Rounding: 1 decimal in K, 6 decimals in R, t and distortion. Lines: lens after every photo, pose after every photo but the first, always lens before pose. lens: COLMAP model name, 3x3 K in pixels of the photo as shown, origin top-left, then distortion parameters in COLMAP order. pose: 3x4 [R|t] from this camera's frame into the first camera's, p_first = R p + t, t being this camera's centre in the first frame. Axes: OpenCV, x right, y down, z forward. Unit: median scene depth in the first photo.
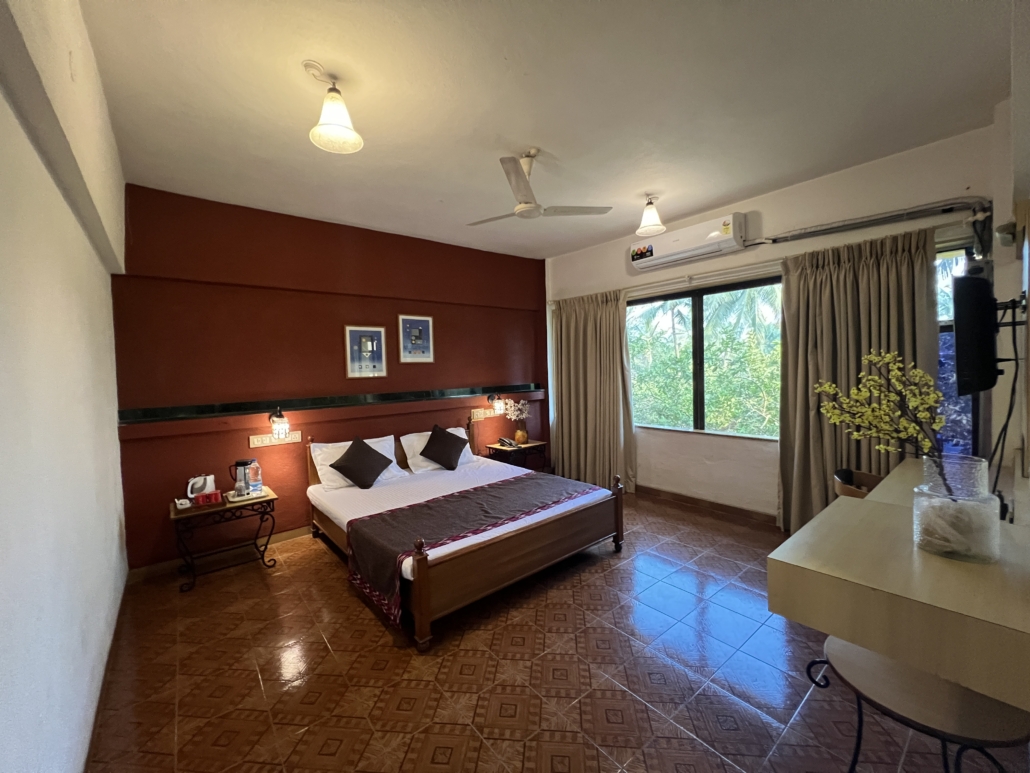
lens RADIAL K [[413.4, 0, 512.7], [0, 413.4, 384.0], [0, 0, 1]] dist [-0.001927, -0.000308]
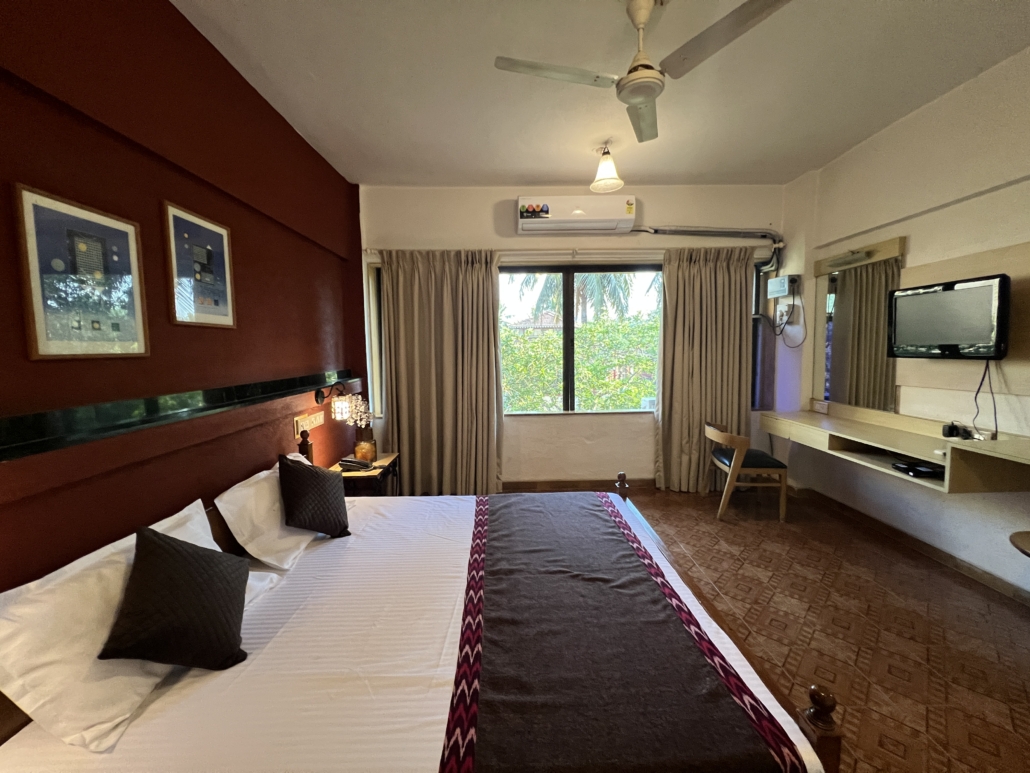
lens RADIAL K [[413.4, 0, 512.7], [0, 413.4, 384.0], [0, 0, 1]] dist [-0.001927, -0.000308]
pose [[0.628464, -0.050150, 0.776220, -0.400317], [0.027475, 0.998728, 0.042281, 0.002091], [-0.777353, -0.005246, 0.629043, 0.500491]]
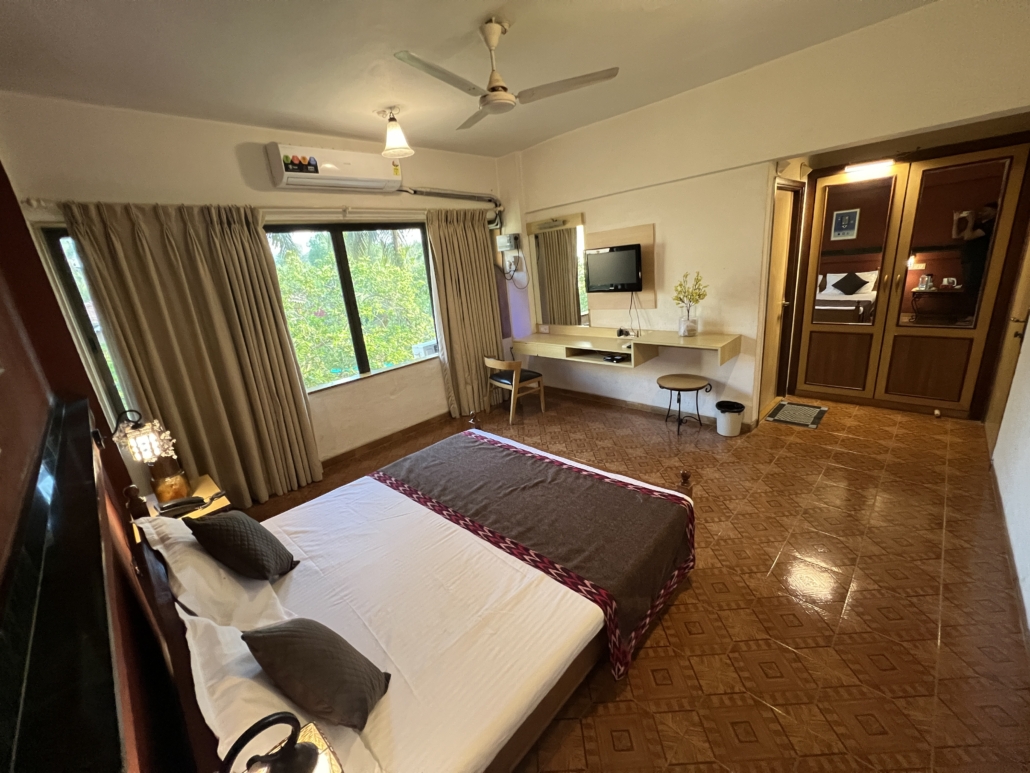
lens RADIAL K [[413.4, 0, 512.7], [0, 413.4, 384.0], [0, 0, 1]] dist [-0.001927, -0.000308]
pose [[-0.100544, -0.249215, 0.963215, -0.562547], [0.139552, 0.955018, 0.261661, -0.076300], [-0.985097, 0.160727, -0.061243, 0.735931]]
